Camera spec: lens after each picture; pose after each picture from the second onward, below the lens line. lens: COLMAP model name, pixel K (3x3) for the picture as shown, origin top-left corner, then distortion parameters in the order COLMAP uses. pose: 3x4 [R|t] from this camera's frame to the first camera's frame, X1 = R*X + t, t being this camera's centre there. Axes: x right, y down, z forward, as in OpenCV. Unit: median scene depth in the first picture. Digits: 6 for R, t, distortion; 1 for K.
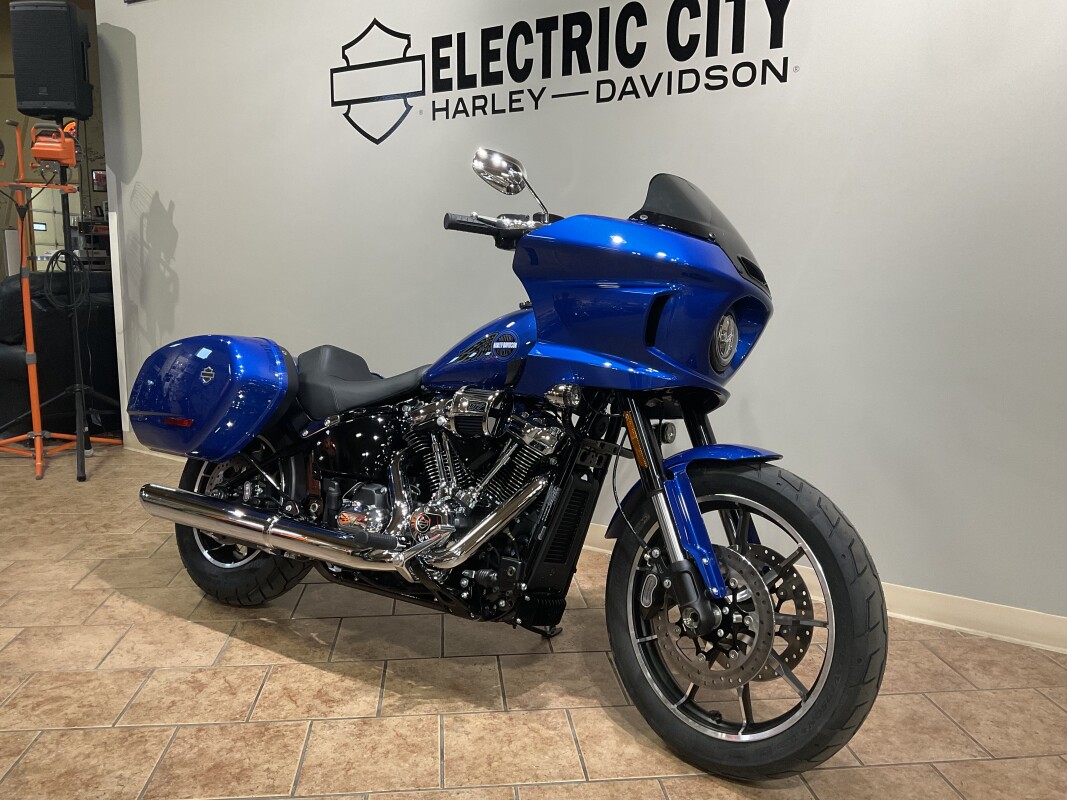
lens RADIAL K [[881.9, 0, 533.5], [0, 881.9, 400.0], [0, 0, 1]] dist [0.065305, -0.139973]
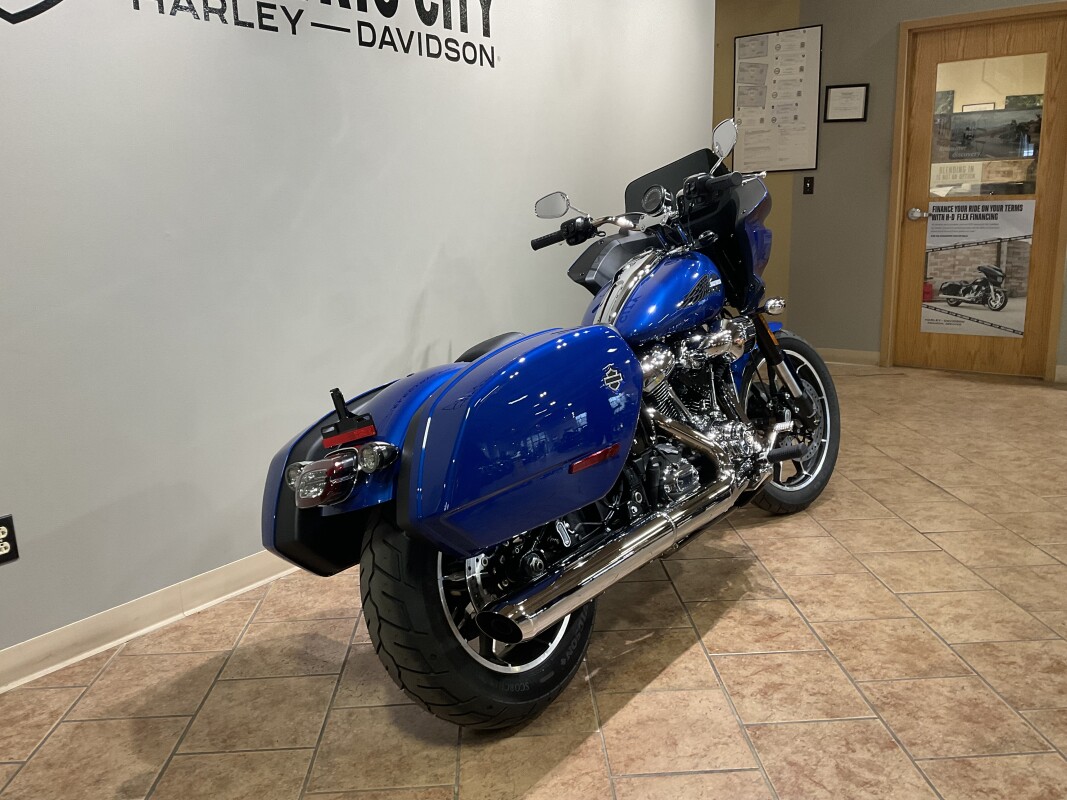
lens RADIAL K [[881.9, 0, 533.5], [0, 881.9, 400.0], [0, 0, 1]] dist [0.065305, -0.139973]
pose [[0.049053, -0.220897, 0.974063, -1.001403], [0.182666, 0.960773, 0.208684, -0.163539], [-0.981951, 0.167691, 0.087479, 0.915511]]
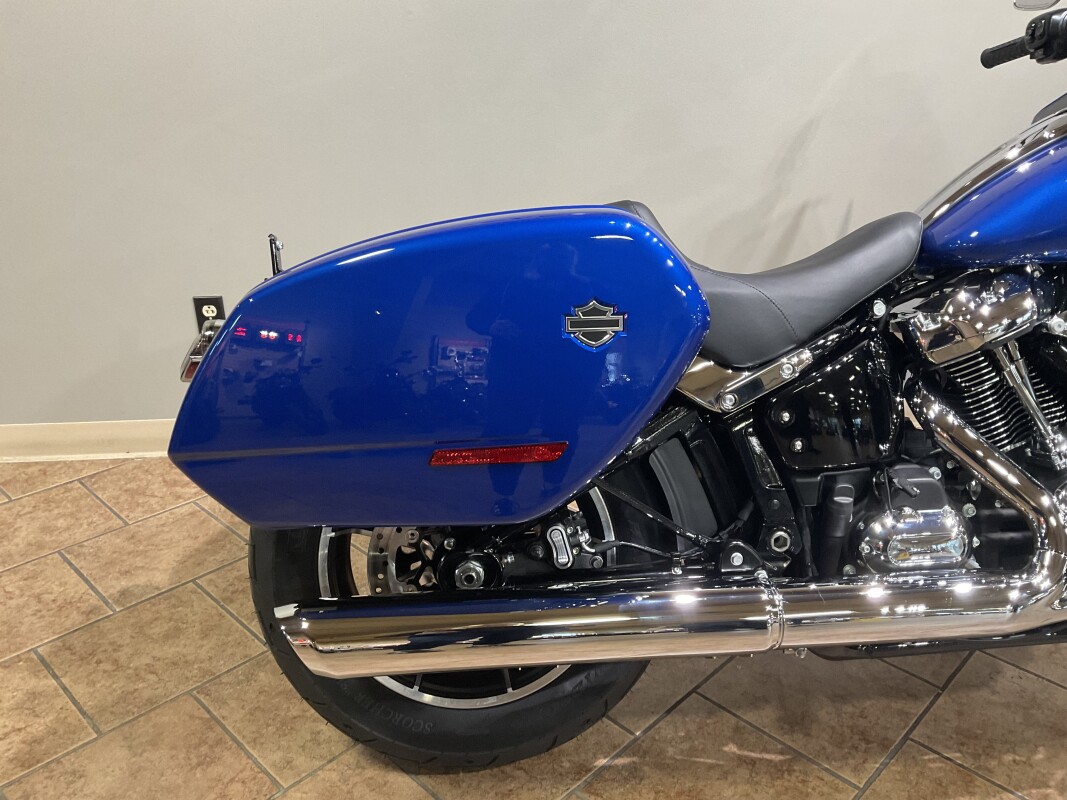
lens RADIAL K [[881.9, 0, 533.5], [0, 881.9, 400.0], [0, 0, 1]] dist [0.065305, -0.139973]
pose [[0.769490, -0.258106, 0.584180, -0.565882], [0.101510, 0.952498, 0.287128, -0.100275], [-0.630540, -0.161642, 0.759138, 0.656467]]
